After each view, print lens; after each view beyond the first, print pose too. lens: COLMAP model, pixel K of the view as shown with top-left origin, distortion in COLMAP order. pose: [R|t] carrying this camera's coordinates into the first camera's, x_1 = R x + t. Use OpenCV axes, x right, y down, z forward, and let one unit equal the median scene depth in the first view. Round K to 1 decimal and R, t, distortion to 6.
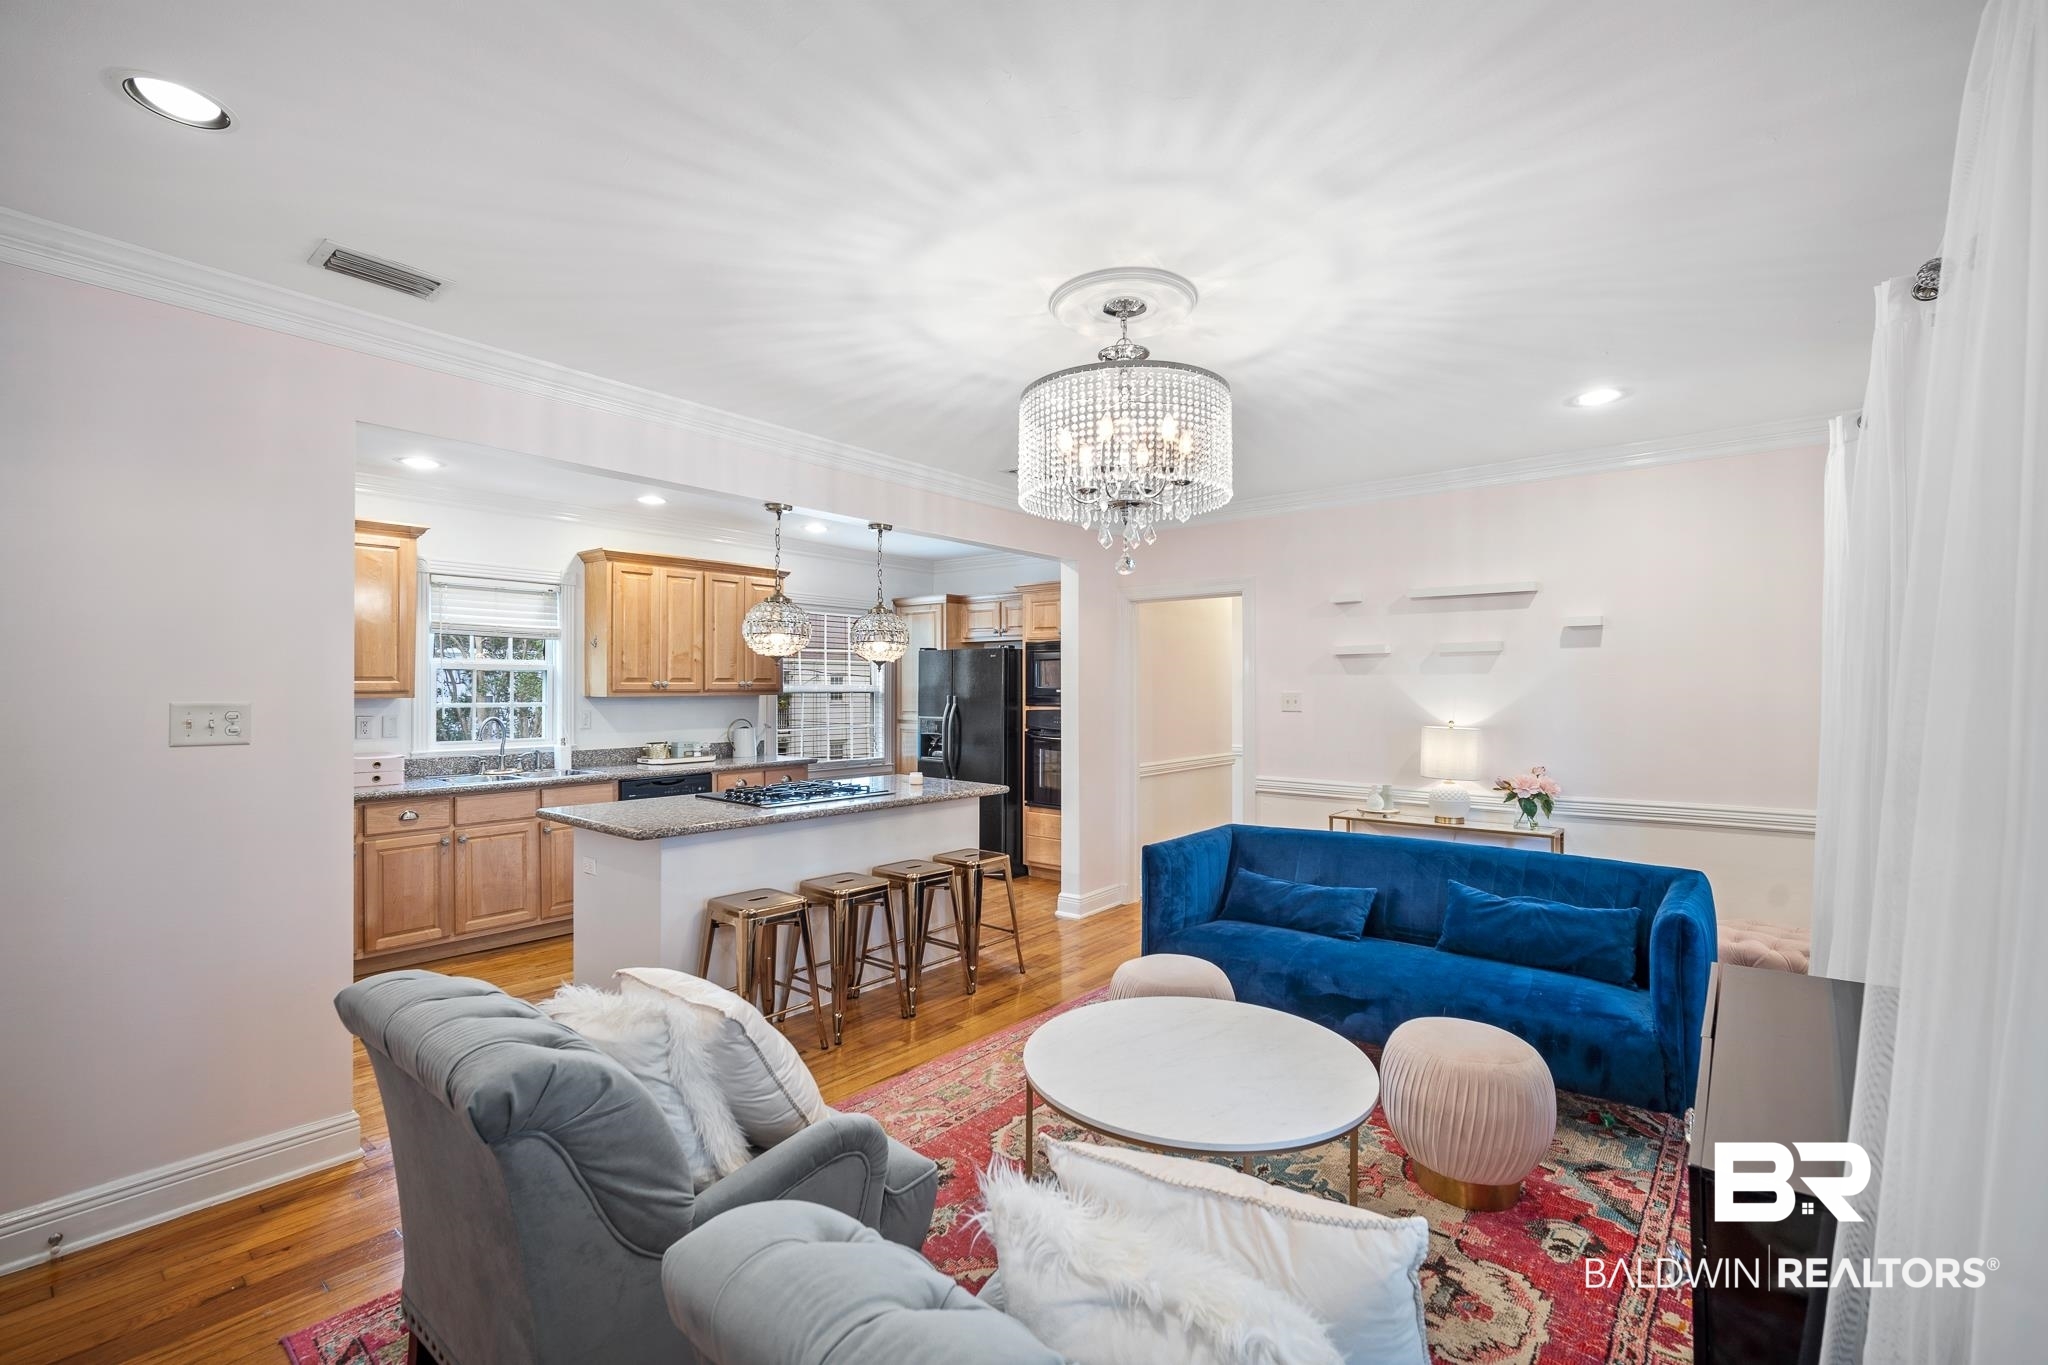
lens RADIAL K [[883.8, 0, 1021.5], [0, 883.8, 687.6], [0, 0, 1]] dist [-0.011620, 0.001600]
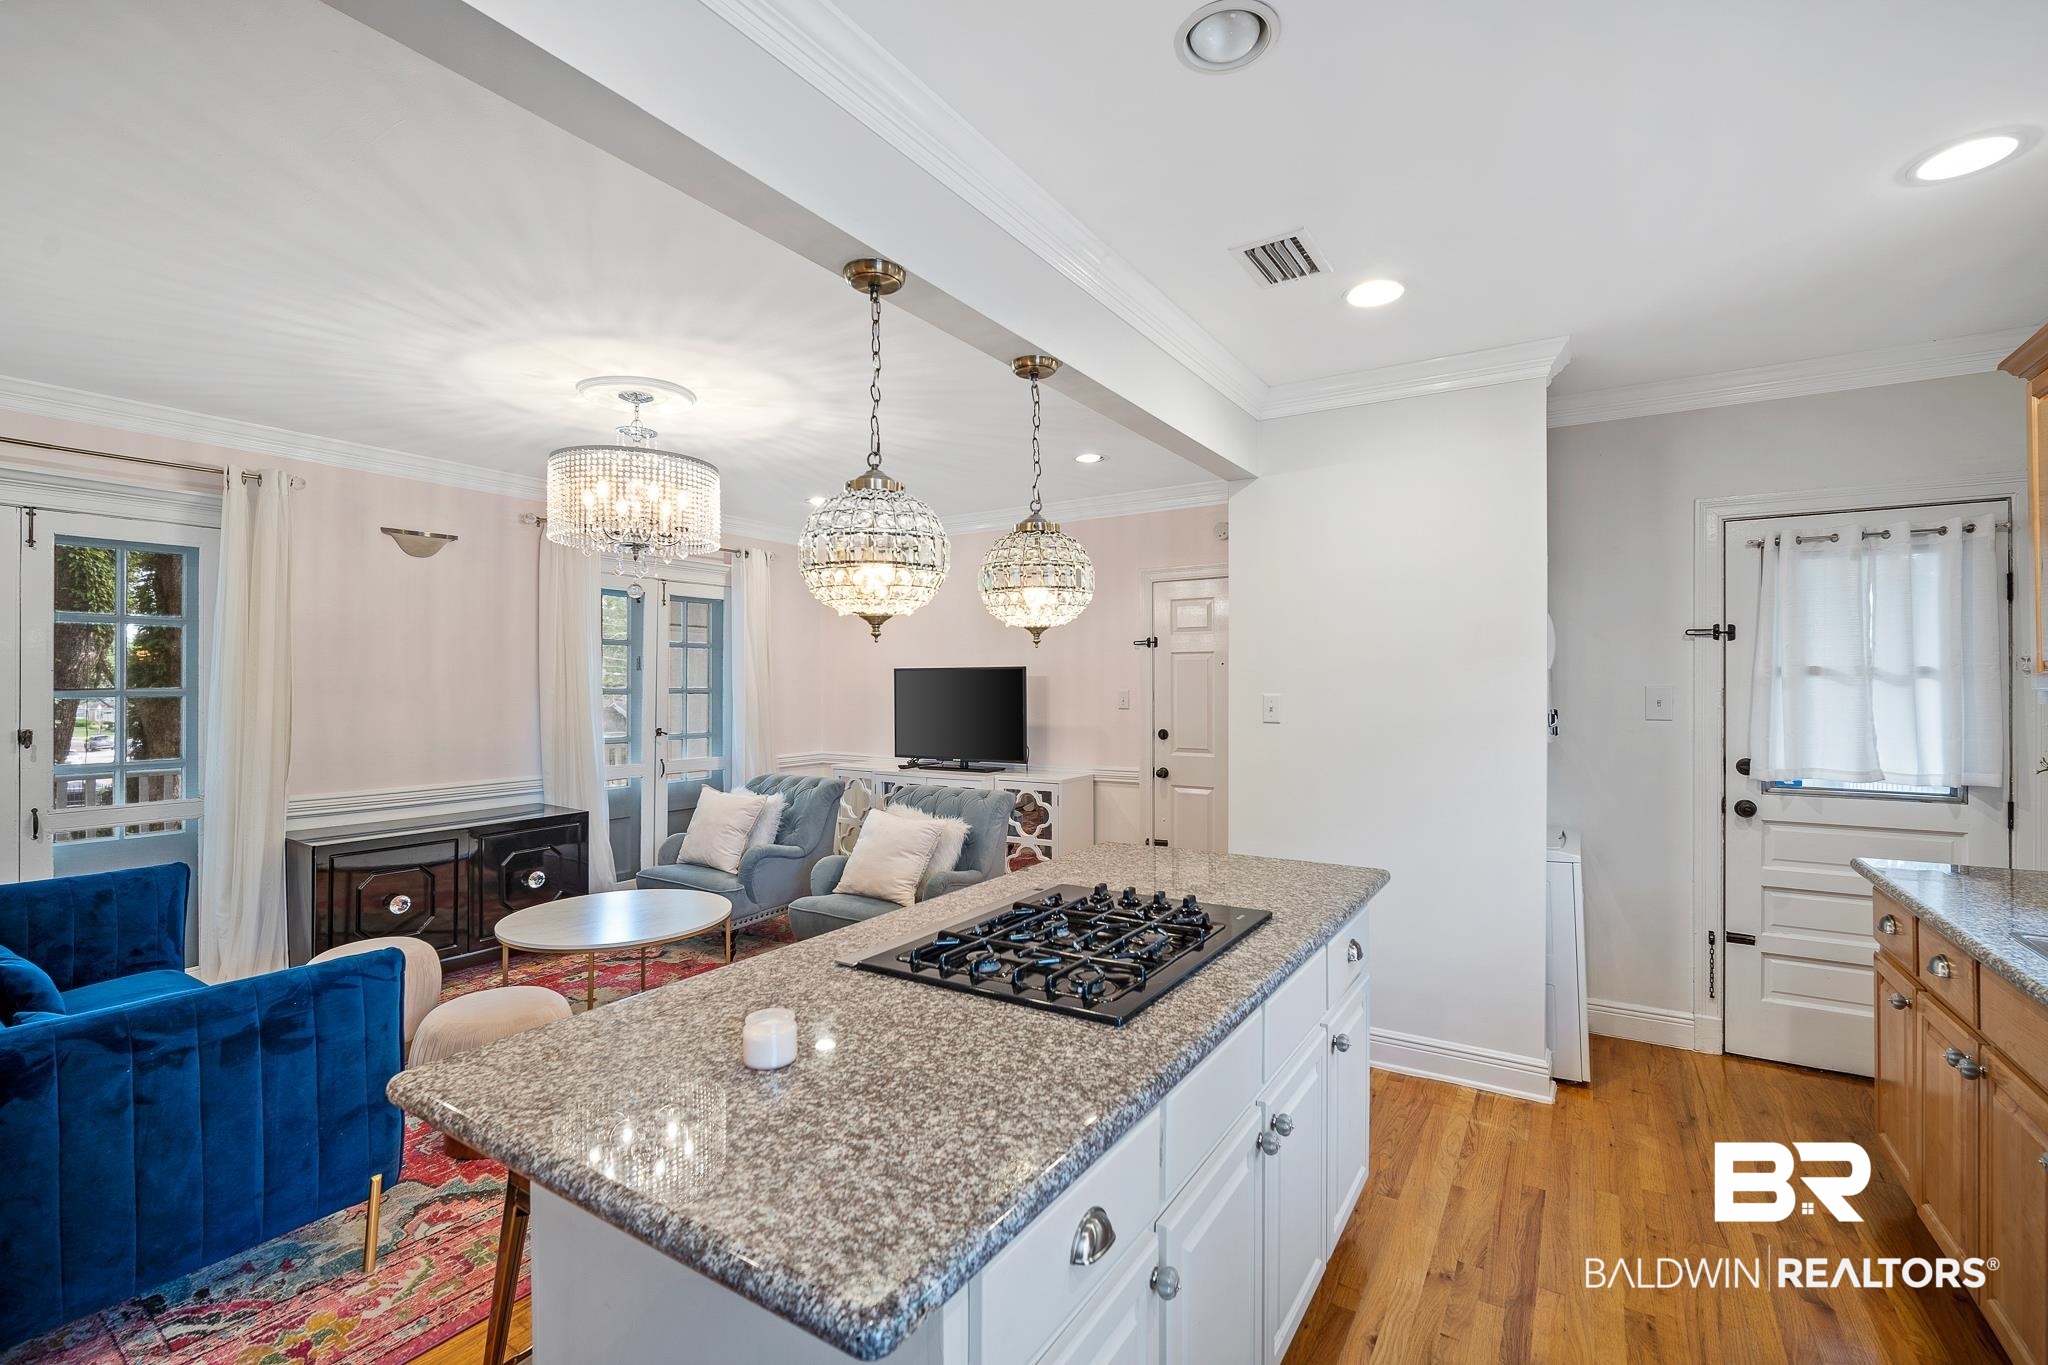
lens RADIAL K [[883.8, 0, 1035.6], [0, 883.8, 679.9], [0, 0, 1]] dist [-0.011620, 0.001600]
pose [[-0.989883, -0.000687, -0.141882, -0.140958], [-0.000059, 0.999990, -0.004429, 0.000910], [0.141884, -0.004375, -0.989874, 1.121236]]
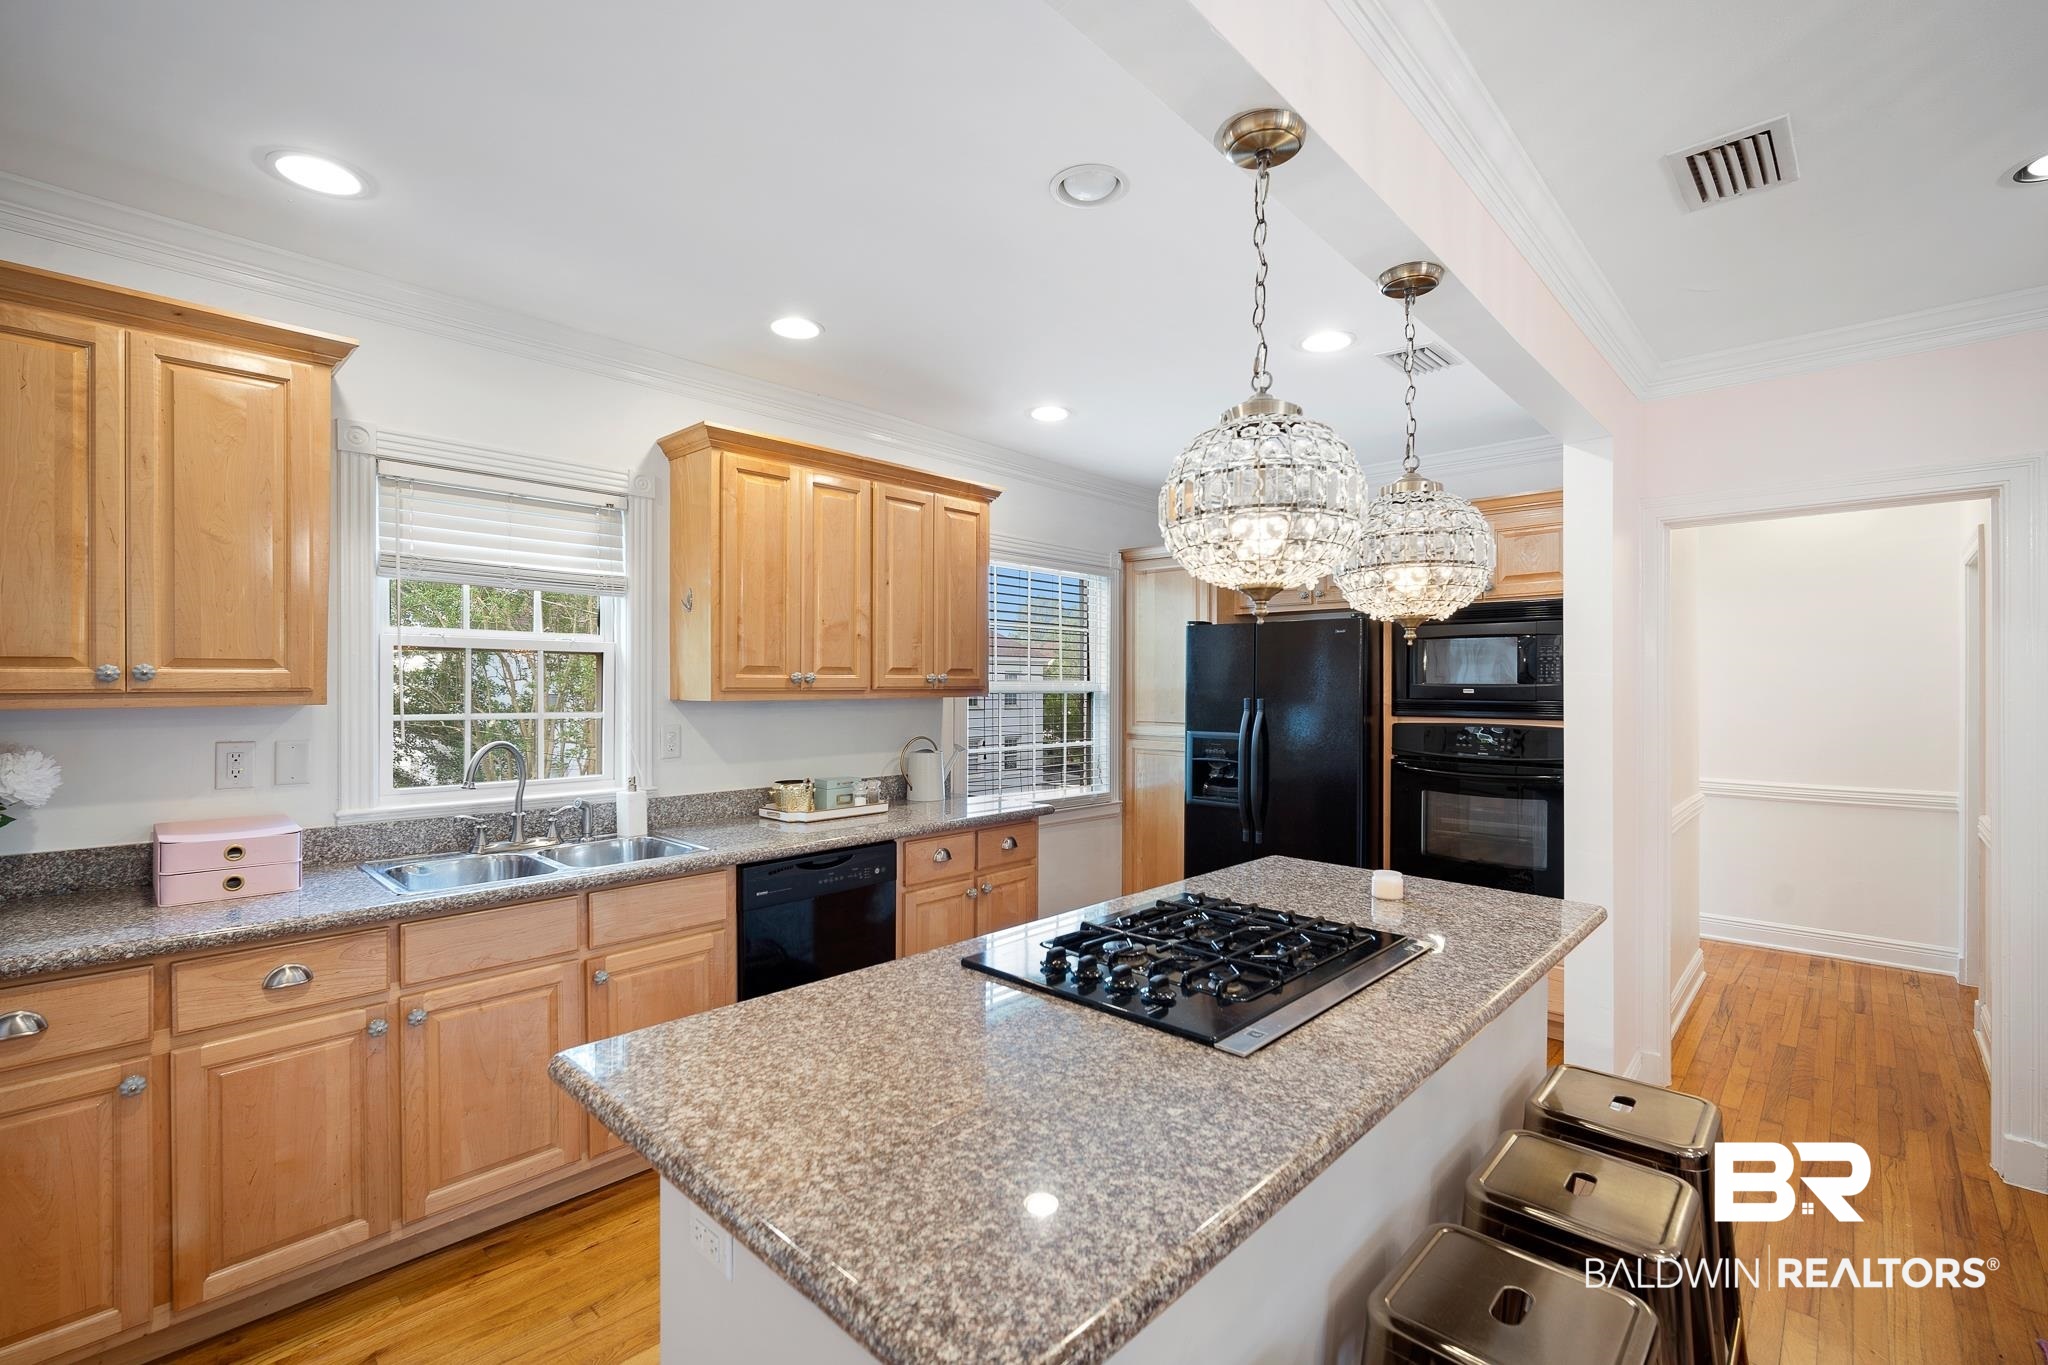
lens RADIAL K [[883.8, 0, 1021.9], [0, 883.8, 687.3], [0, 0, 1]] dist [-0.011620, 0.001600]
pose [[0.997863, 0.001527, -0.065330, -0.249070], [-0.001368, 0.999996, 0.002484, 0.000424], [0.065334, -0.002389, 0.997861, 0.481227]]
